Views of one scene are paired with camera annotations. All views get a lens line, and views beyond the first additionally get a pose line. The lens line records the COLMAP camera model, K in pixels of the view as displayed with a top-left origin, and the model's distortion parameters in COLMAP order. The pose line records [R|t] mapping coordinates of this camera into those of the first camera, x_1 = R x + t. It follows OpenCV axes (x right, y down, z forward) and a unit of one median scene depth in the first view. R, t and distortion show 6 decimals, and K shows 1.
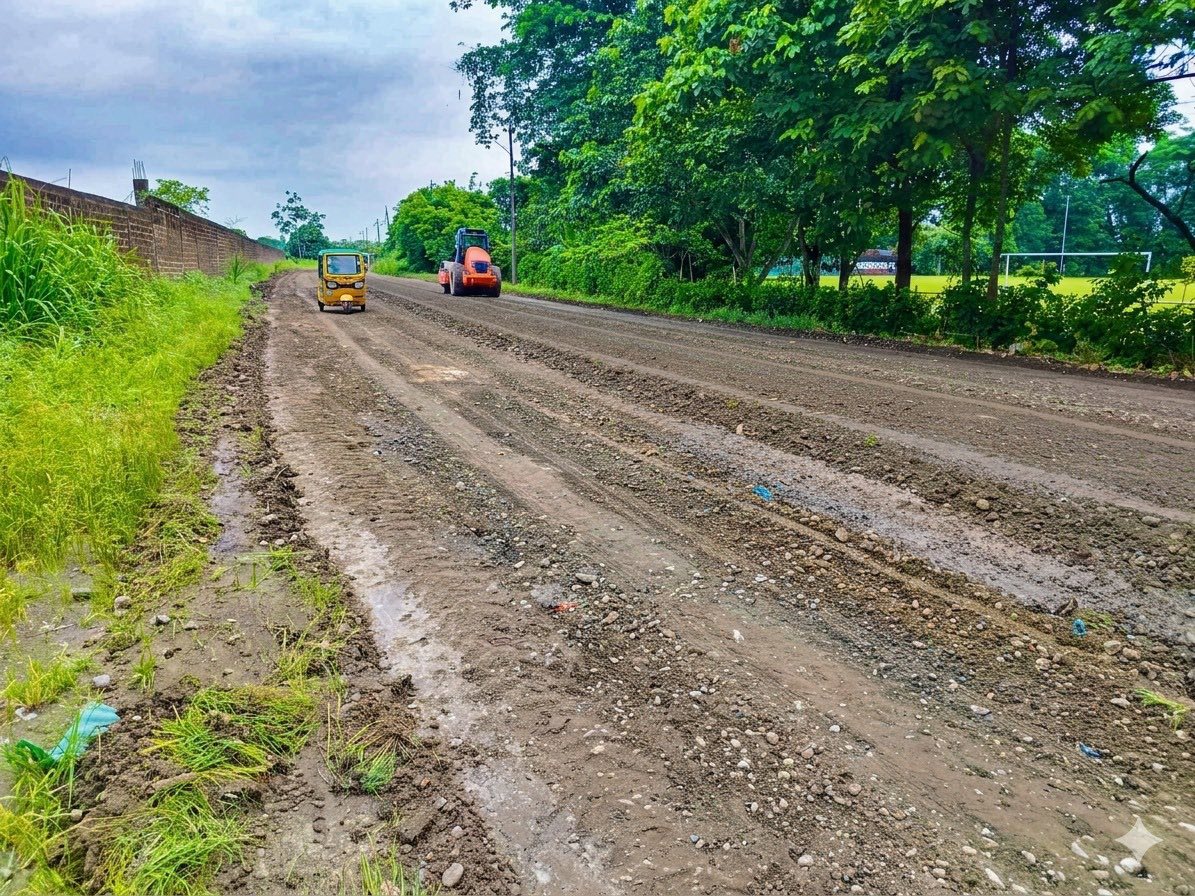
lens RADIAL K [[758.0, 0, 597.5], [0, 758.0, 448.0], [0, 0, 1]] dist [0.001246, 0.001347]
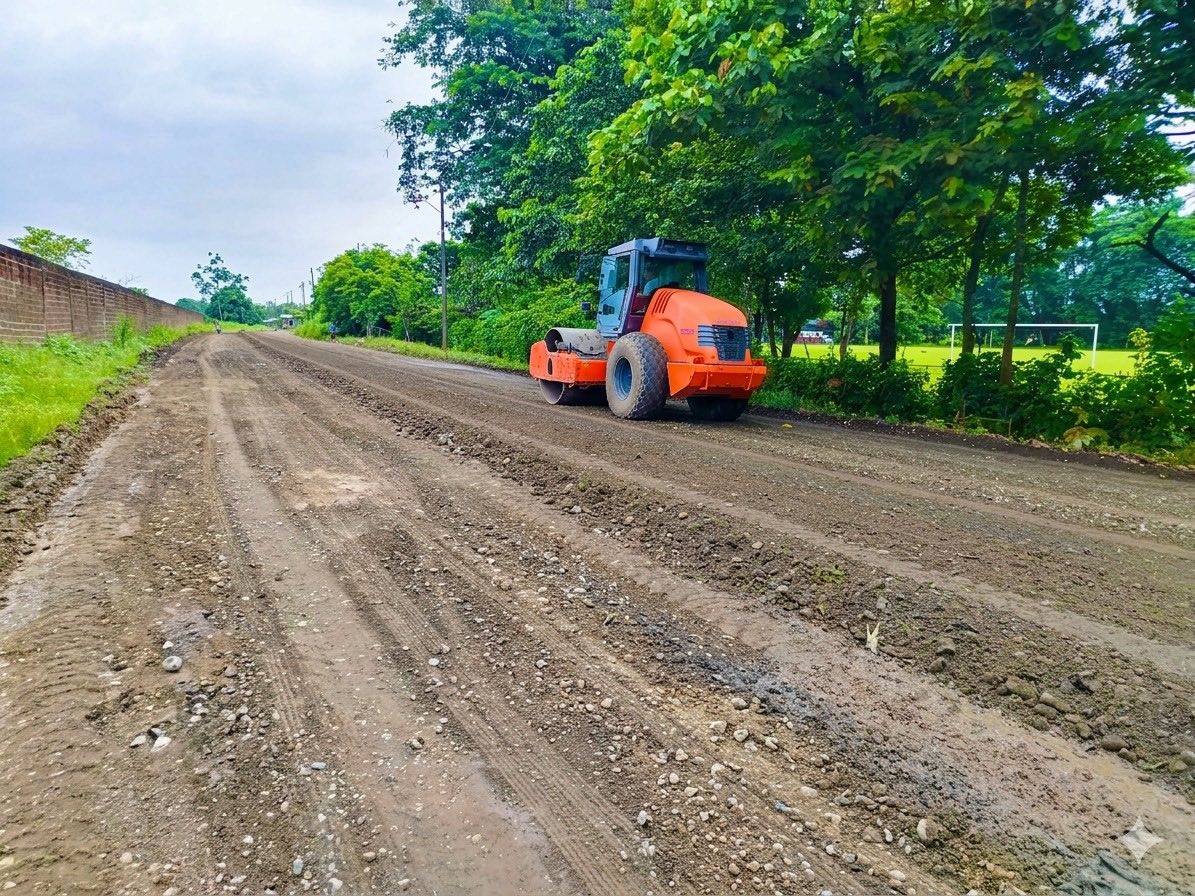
lens RADIAL K [[712.7, 0, 597.5], [0, 712.7, 448.0], [0, 0, 1]] dist [0.005246, 0.000272]
pose [[0.994819, -0.005995, 0.101481, -0.012840], [0.013419, 0.997269, -0.072631, -0.028926], [-0.100769, 0.073616, 0.992183, 0.115250]]
